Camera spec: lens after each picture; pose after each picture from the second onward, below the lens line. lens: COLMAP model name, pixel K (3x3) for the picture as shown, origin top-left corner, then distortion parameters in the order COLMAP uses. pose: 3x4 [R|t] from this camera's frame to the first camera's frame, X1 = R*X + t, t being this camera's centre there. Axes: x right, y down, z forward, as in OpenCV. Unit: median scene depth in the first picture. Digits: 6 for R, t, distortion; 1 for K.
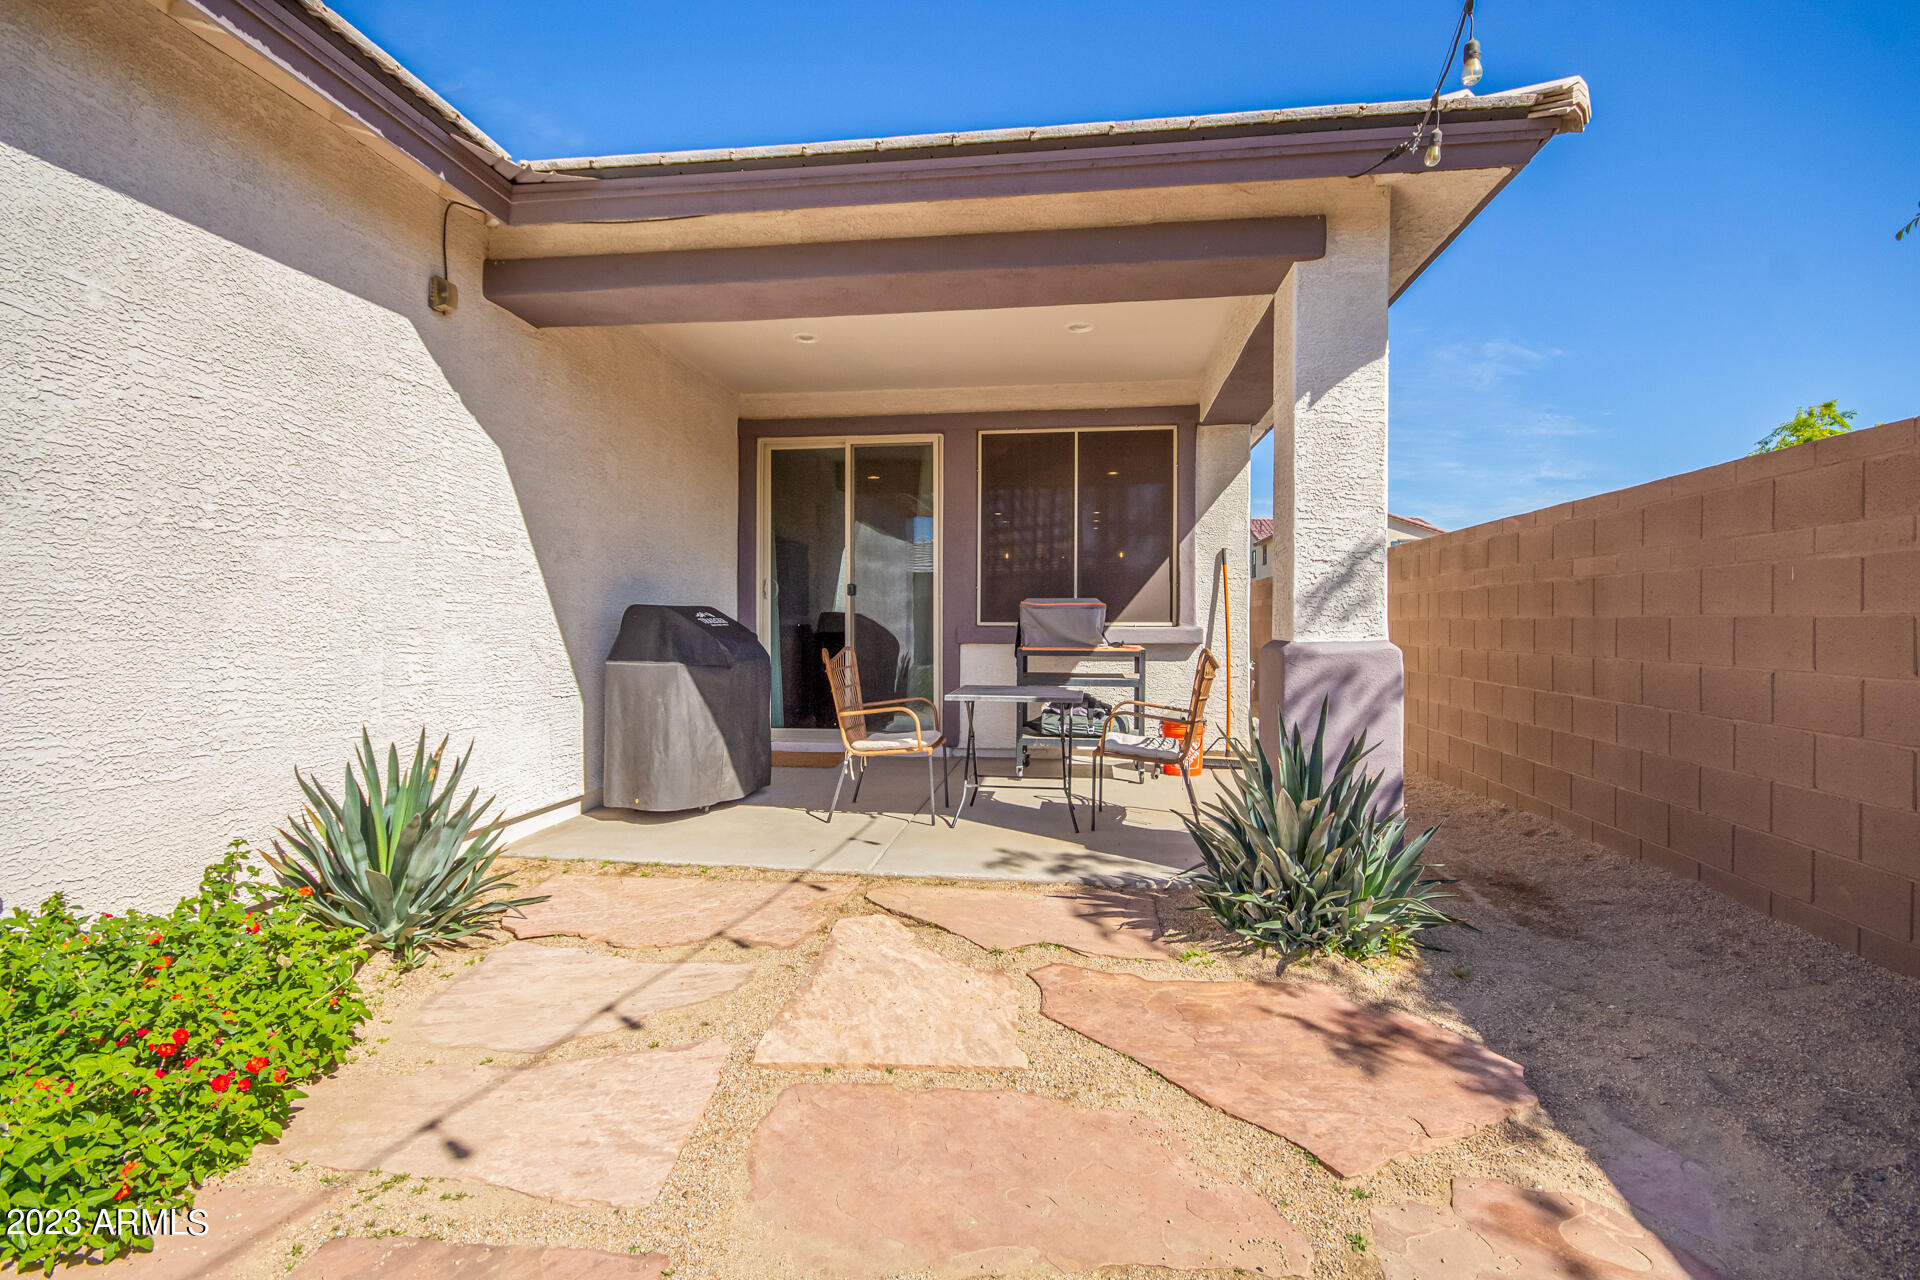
lens RADIAL K [[906.2, 0, 958.1], [0, 906.2, 626.4], [0, 0, 1]] dist [0.002365, 0.000434]
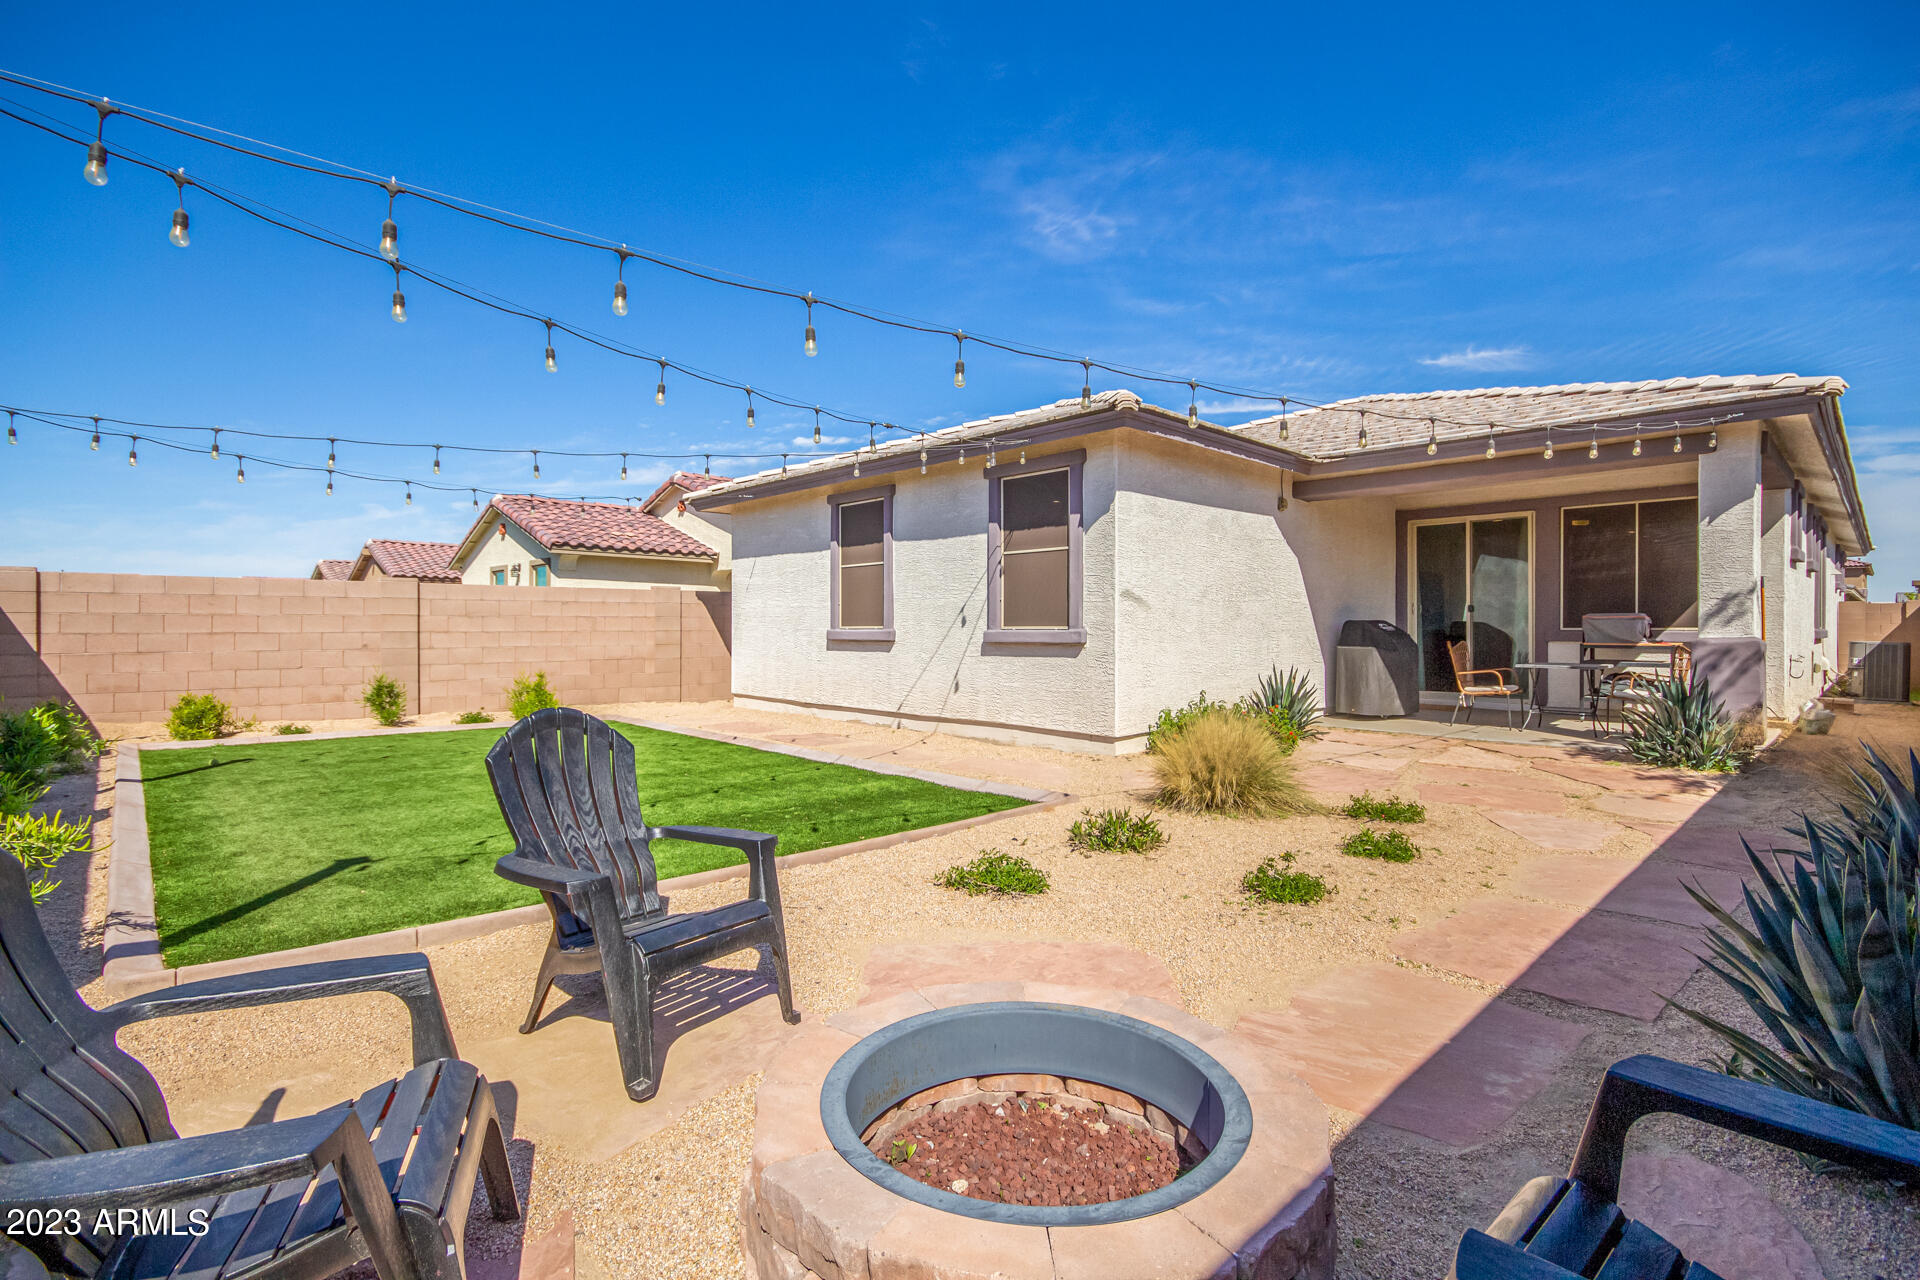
lens RADIAL K [[906.2, 0, 953.0], [0, 906.2, 621.2], [0, 0, 1]] dist [0.002365, 0.000434]
pose [[0.785686, -0.006733, -0.618589, 0.212473], [0.000547, 0.999948, -0.010188, 0.000410], [0.618625, 0.007666, 0.785649, -1.149145]]
